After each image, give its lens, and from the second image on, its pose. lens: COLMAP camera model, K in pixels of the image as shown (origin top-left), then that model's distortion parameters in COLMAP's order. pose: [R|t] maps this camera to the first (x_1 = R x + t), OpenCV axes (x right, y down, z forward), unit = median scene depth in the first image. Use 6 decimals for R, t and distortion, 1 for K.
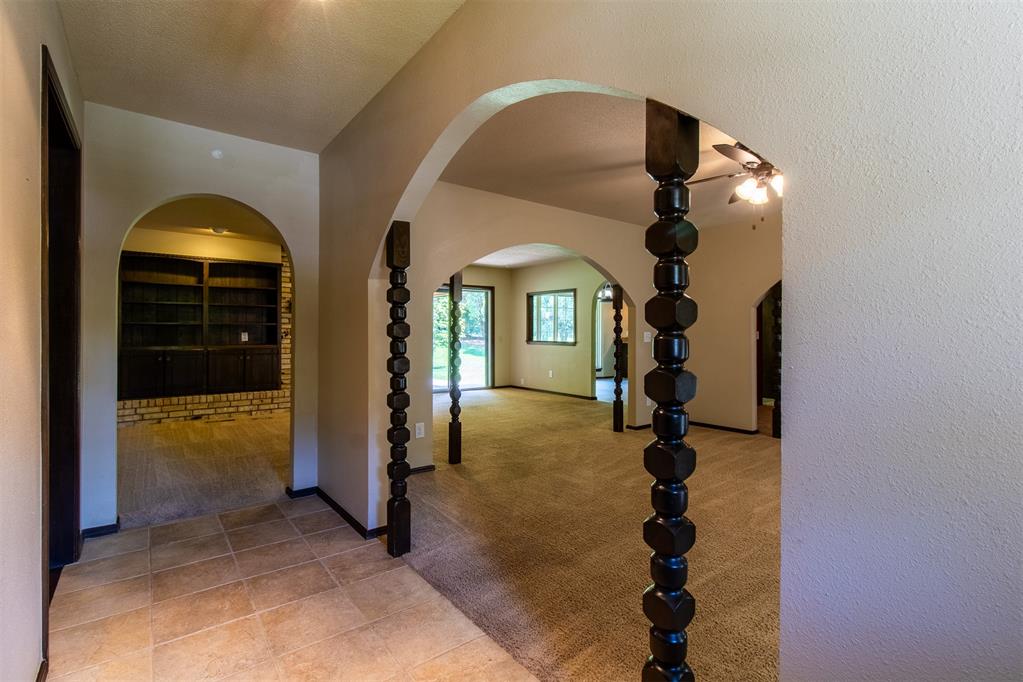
lens RADIAL K [[480.5, 0, 509.7], [0, 480.5, 324.9], [0, 0, 1]] dist [0.015040, -0.000348]
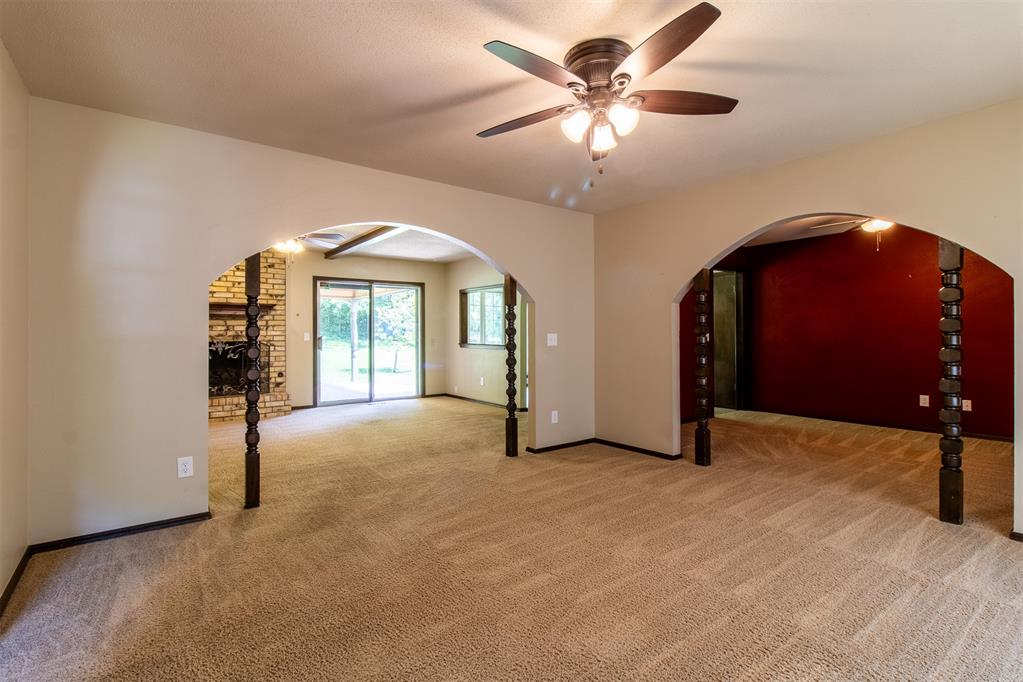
lens RADIAL K [[480.5, 0, 509.7], [0, 480.5, 324.9], [0, 0, 1]] dist [0.015040, -0.000348]
pose [[0.999750, -0.005583, -0.021671, 0.241708], [0.005540, 0.999983, -0.002021, 0.001344], [0.021681, 0.001900, 0.999763, 0.183531]]
